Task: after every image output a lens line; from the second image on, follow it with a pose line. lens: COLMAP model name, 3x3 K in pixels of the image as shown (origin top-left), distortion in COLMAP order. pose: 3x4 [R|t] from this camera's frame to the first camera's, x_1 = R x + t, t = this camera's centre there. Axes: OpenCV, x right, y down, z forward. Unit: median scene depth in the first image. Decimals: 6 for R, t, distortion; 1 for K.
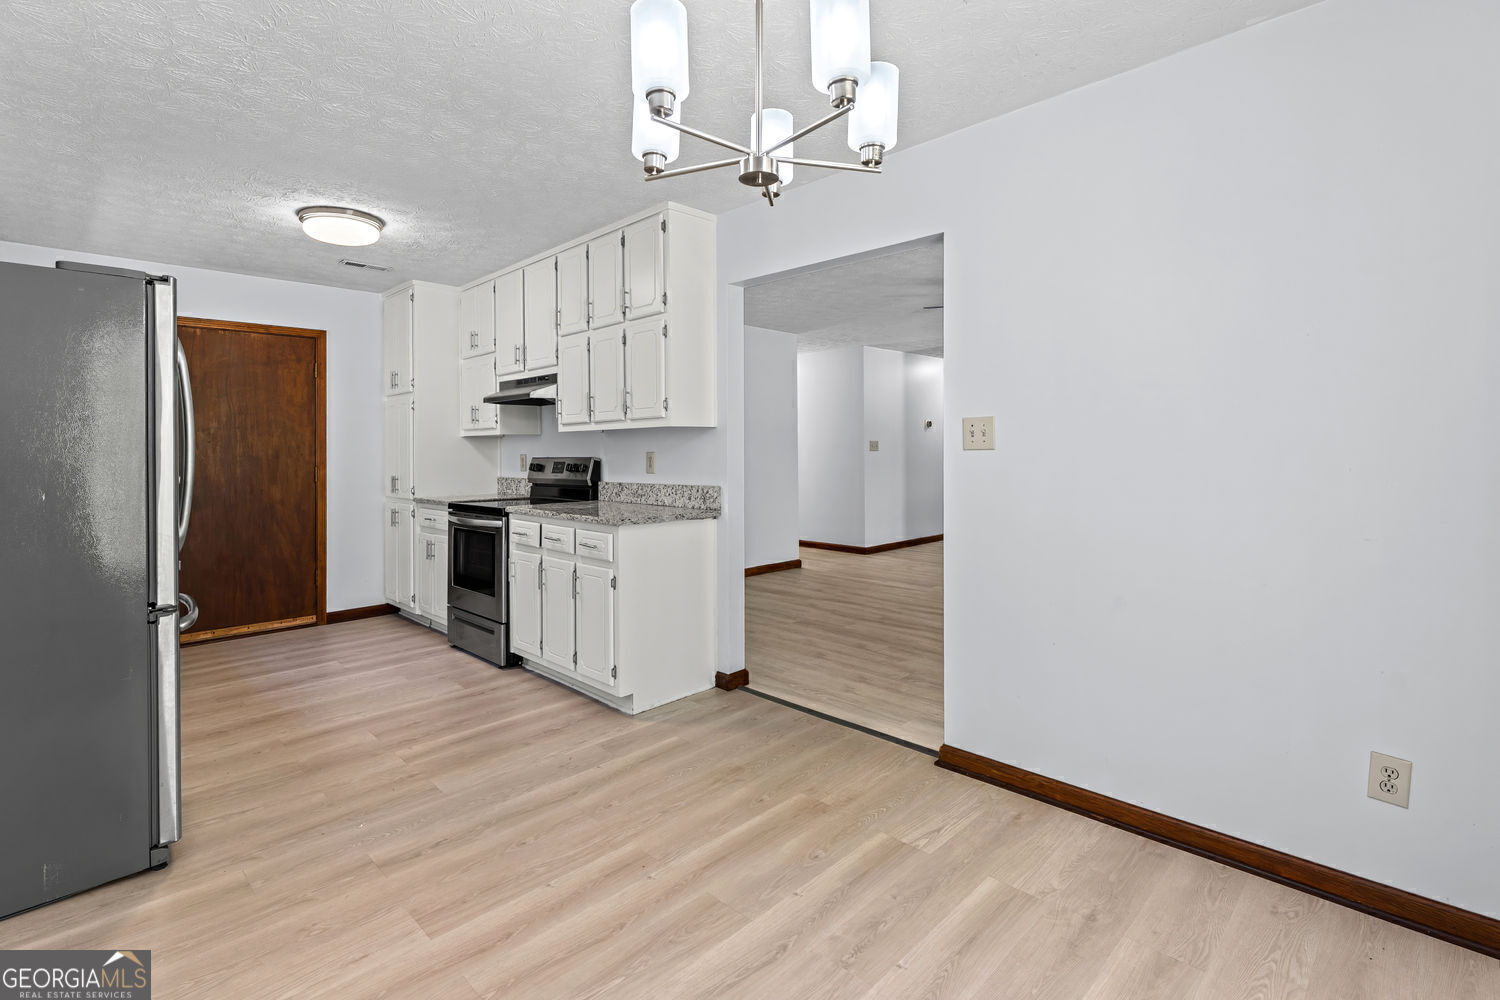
lens RADIAL K [[697.0, 0, 751.4], [0, 697.0, 459.8], [0, 0, 1]] dist [-0.000527, -0.000406]
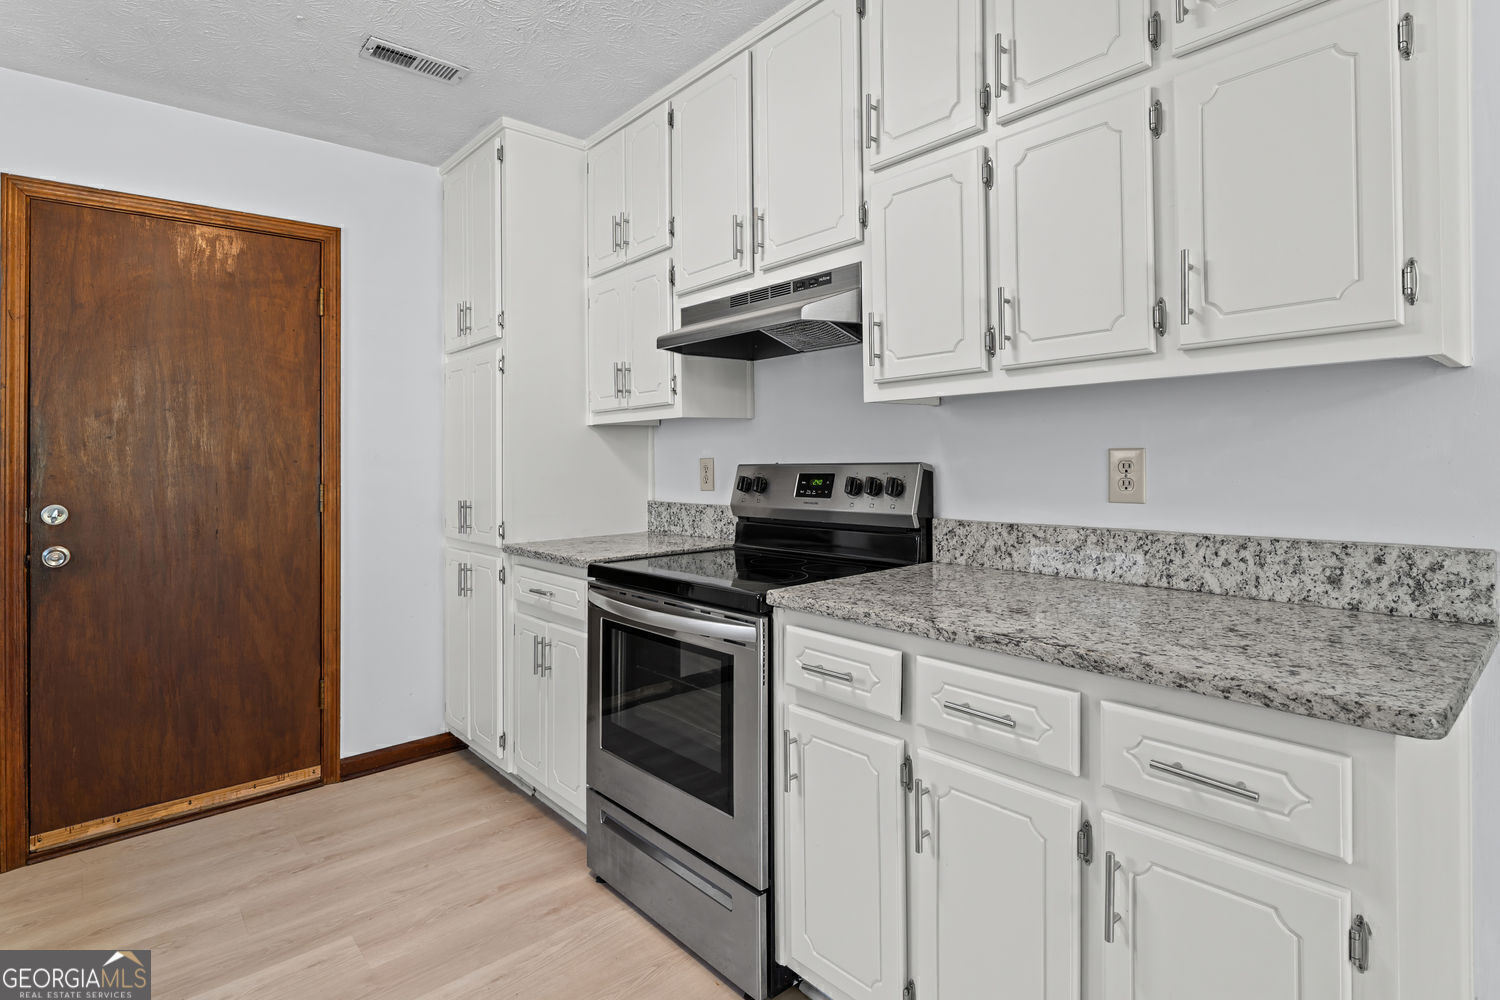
lens RADIAL K [[740.8, 0, 747.8], [0, 740.8, 452.5], [0, 0, 1]] dist [-0.000387, 0.000424]
pose [[0.997729, -0.007803, -0.066910, -0.285651], [0.006690, 0.999836, -0.016833, -0.002772], [0.067030, 0.016347, 0.997617, 0.498432]]
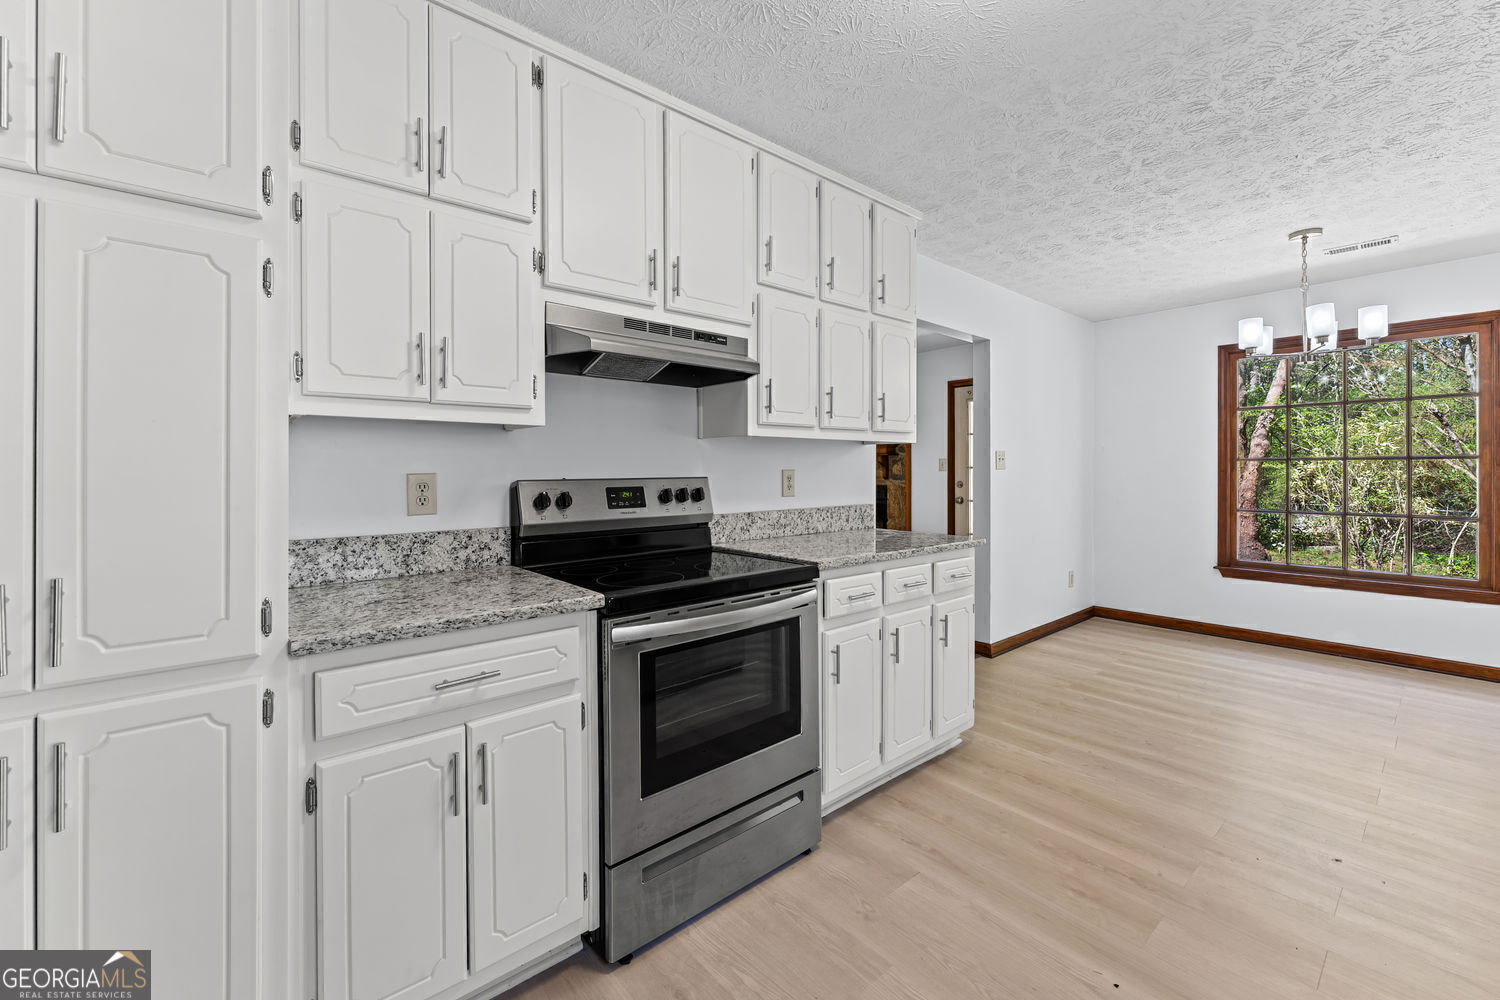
lens RADIAL K [[595.0, 0, 756.0], [0, 595.0, 473.3], [0, 0, 1]] dist [-0.000362, -0.000001]
pose [[0.089253, 0.000227, 0.996009, -0.715785], [0.011872, 0.999929, -0.001292, -0.005456], [-0.995938, 0.011940, 0.089244, 0.851096]]
